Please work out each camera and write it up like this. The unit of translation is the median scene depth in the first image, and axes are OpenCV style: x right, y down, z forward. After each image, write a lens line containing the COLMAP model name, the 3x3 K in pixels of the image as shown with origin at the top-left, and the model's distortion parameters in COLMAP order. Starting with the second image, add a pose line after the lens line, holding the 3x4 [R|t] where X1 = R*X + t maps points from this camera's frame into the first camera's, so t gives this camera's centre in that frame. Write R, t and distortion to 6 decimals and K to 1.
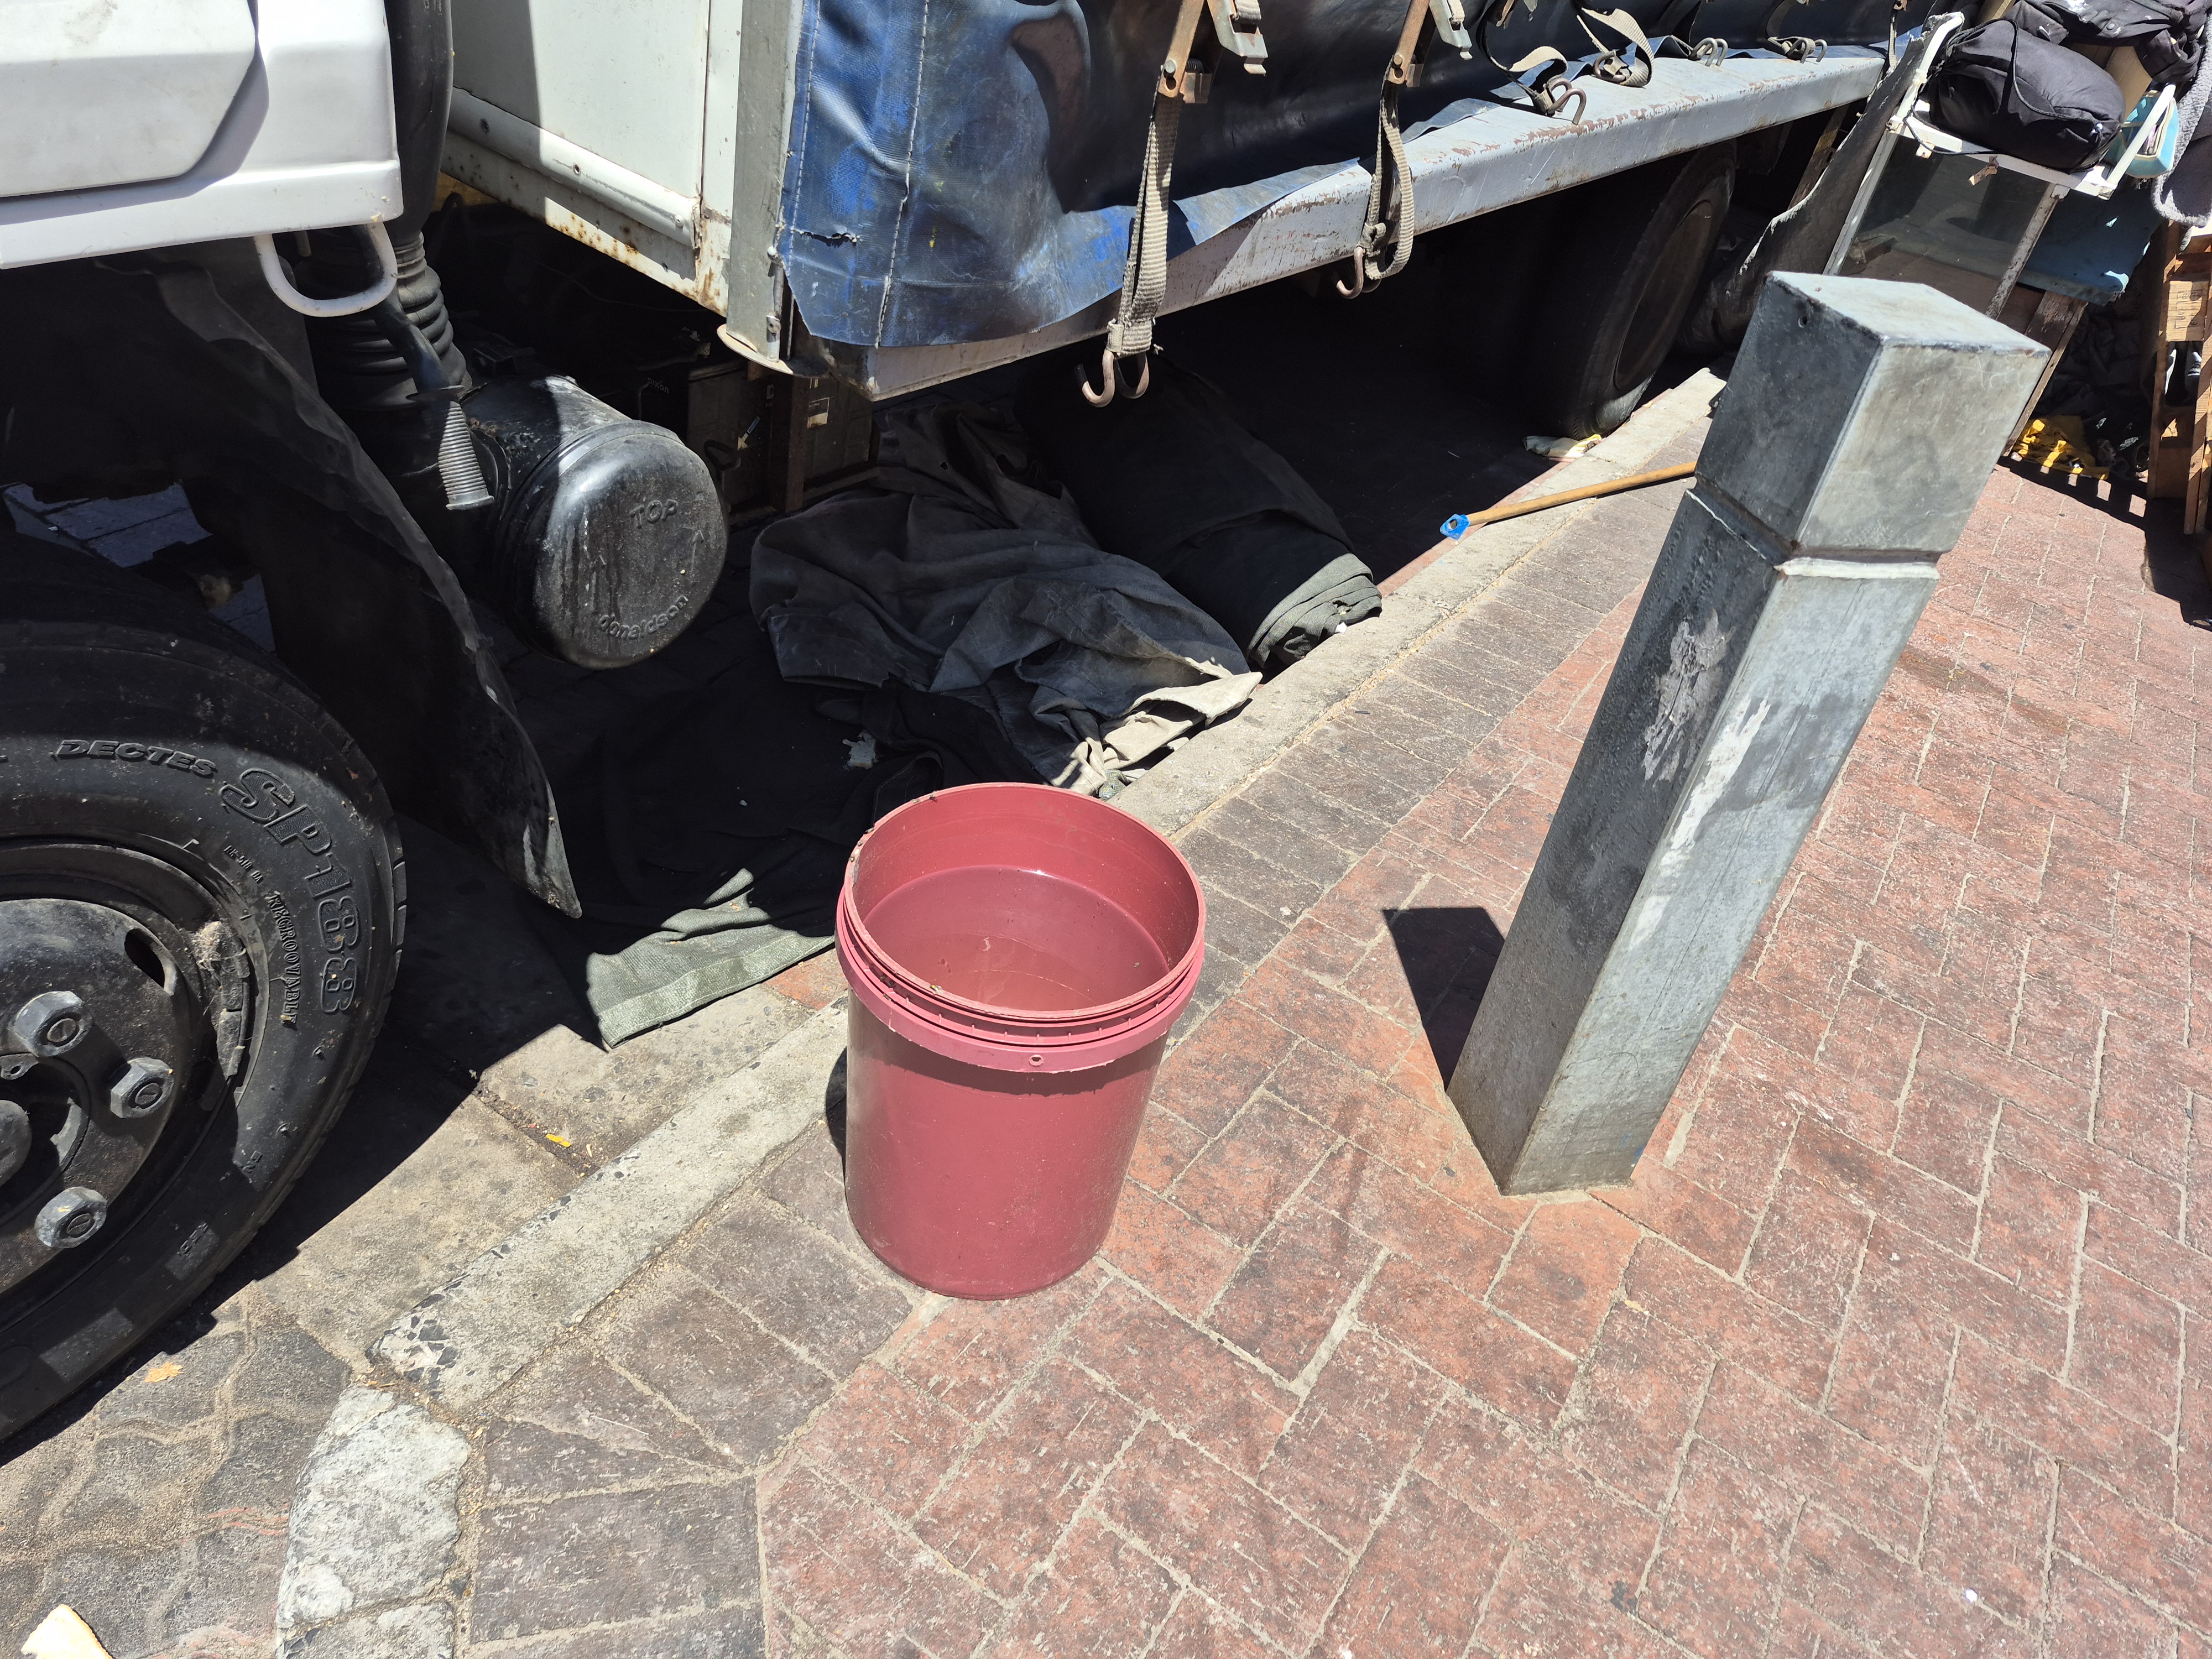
lens RADIAL K [[1502.2, 0, 1250.8], [0, 1502.2, 689.6], [0, 0, 1]] dist [0.076030, -0.083012]
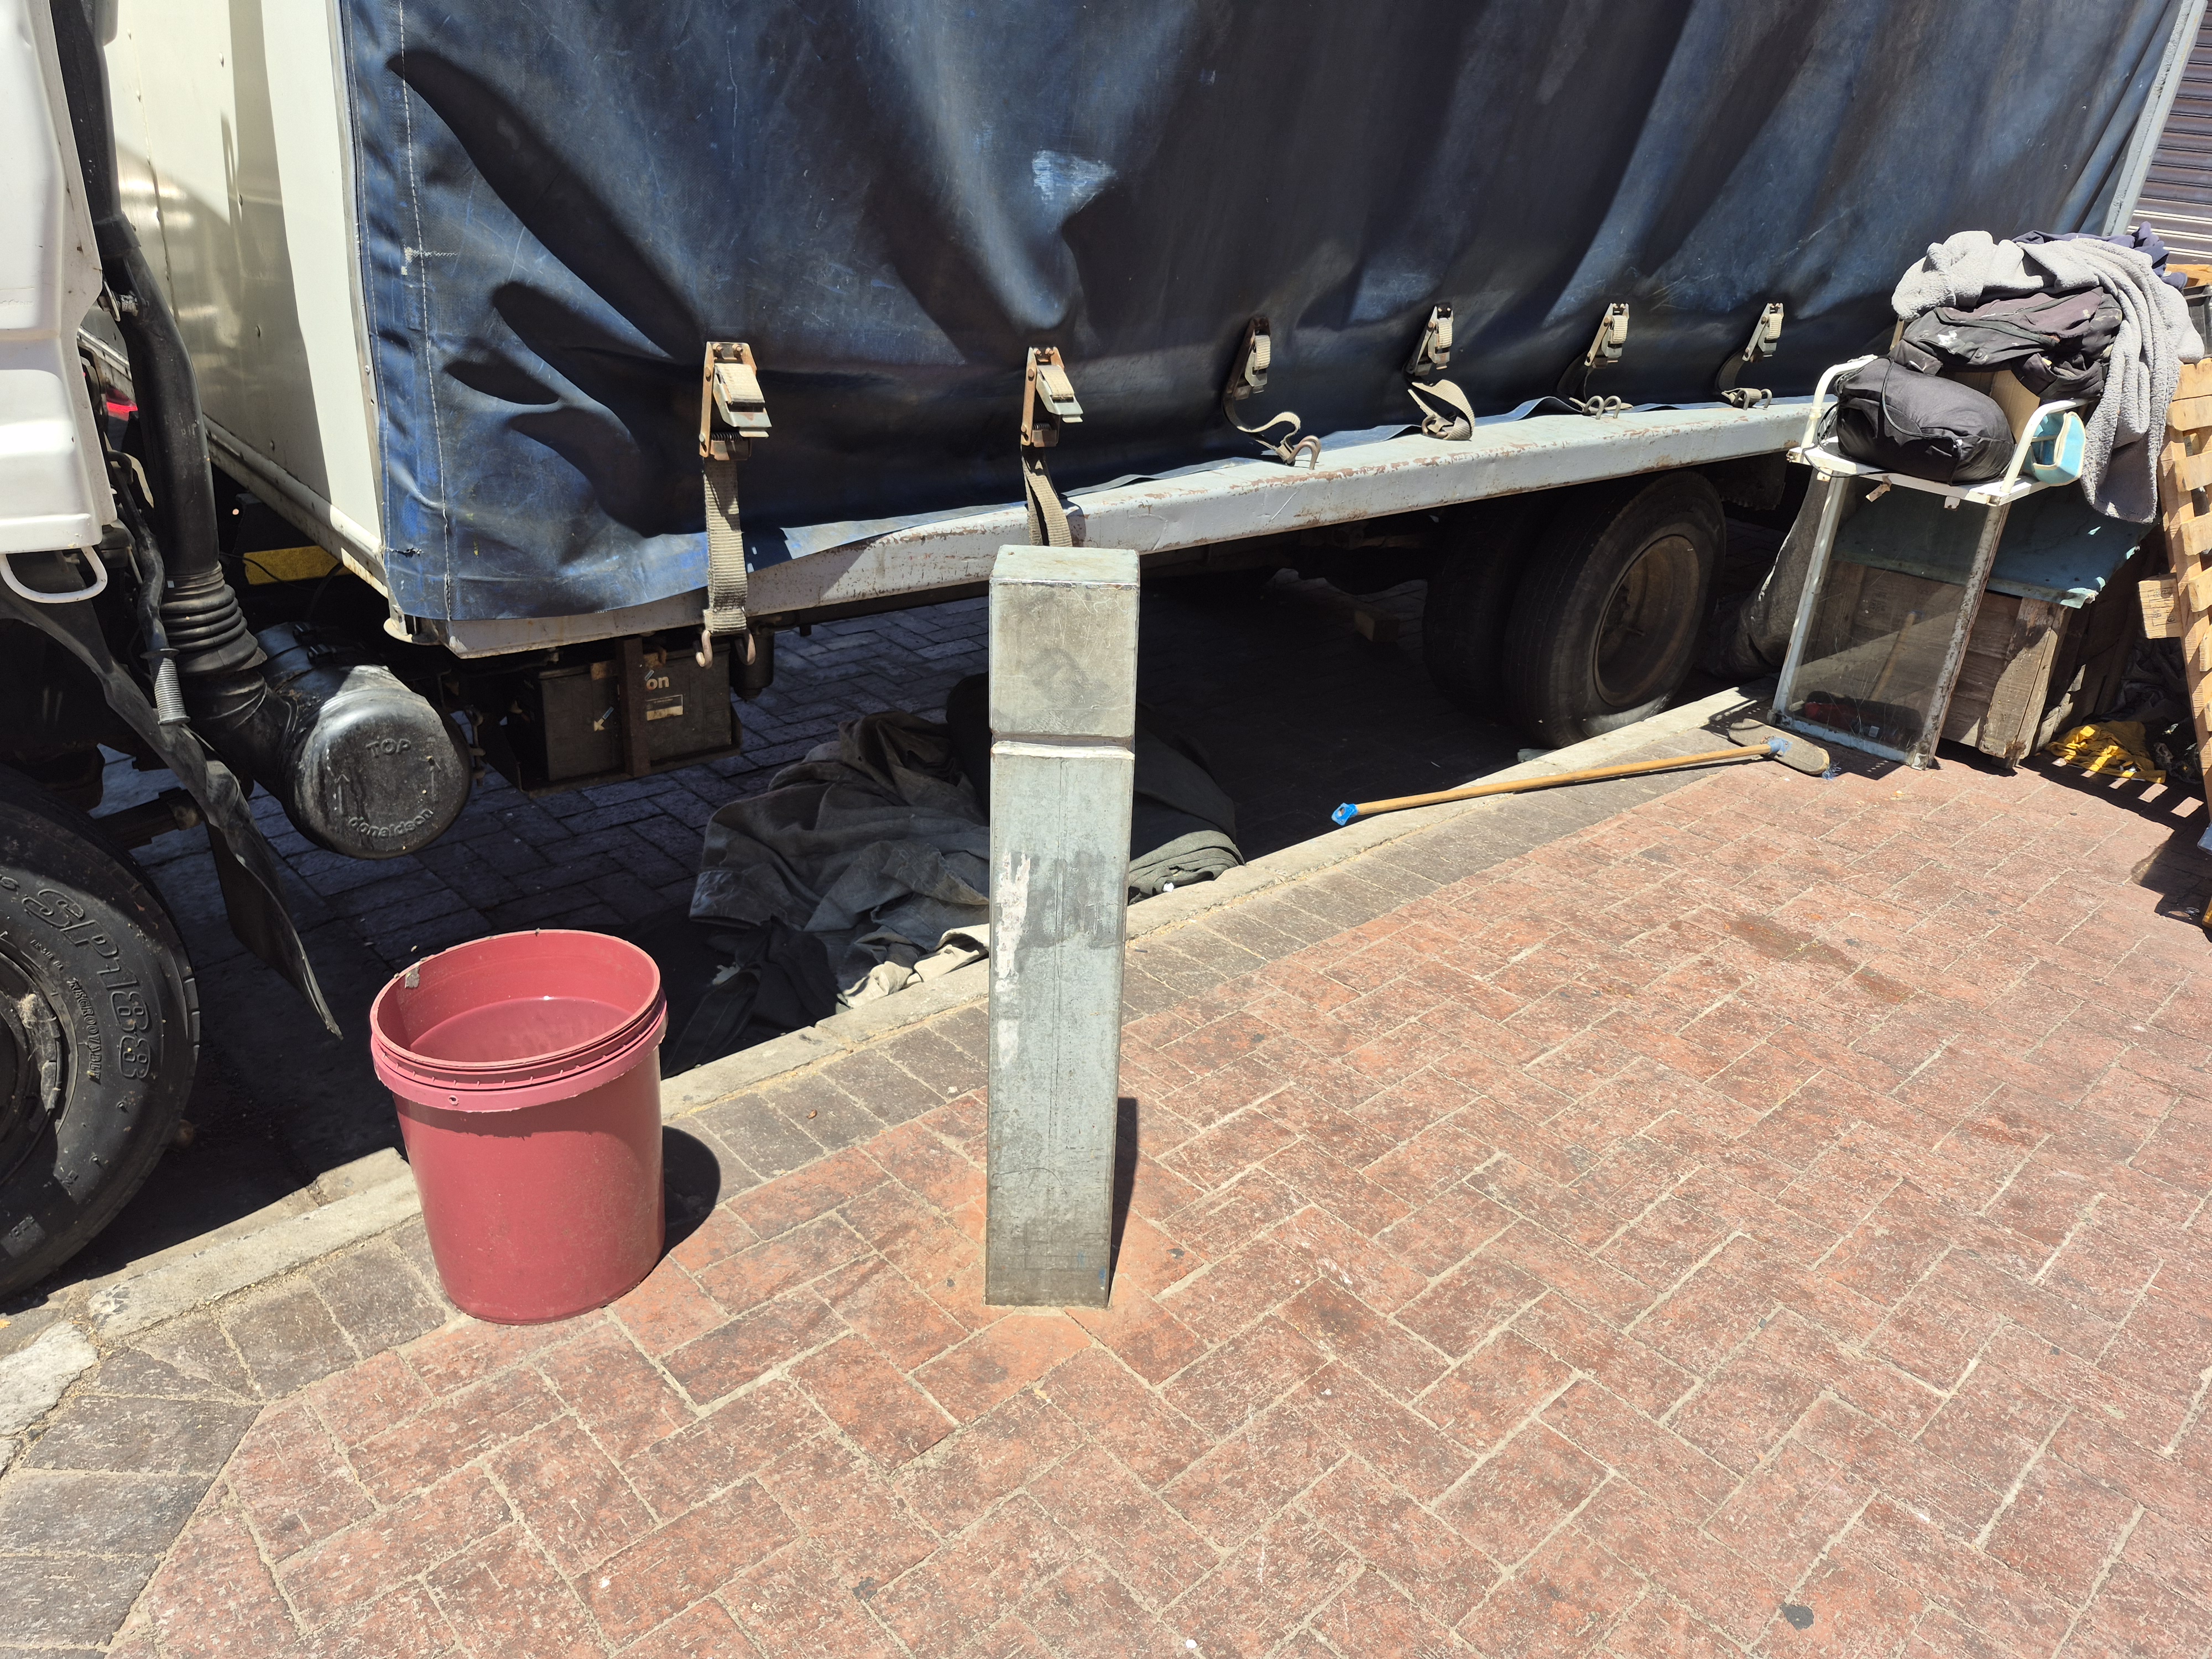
lens RADIAL K [[1464.8, 0, 1234.0], [0, 1464.8, 744.6], [0, 0, 1]] dist [0.071981, -0.064718]
pose [[0.970585, -0.024291, -0.239528, 0.718667], [-0.024698, 0.979603, -0.199420, 0.142608], [0.239487, 0.199470, 0.950188, -0.168171]]
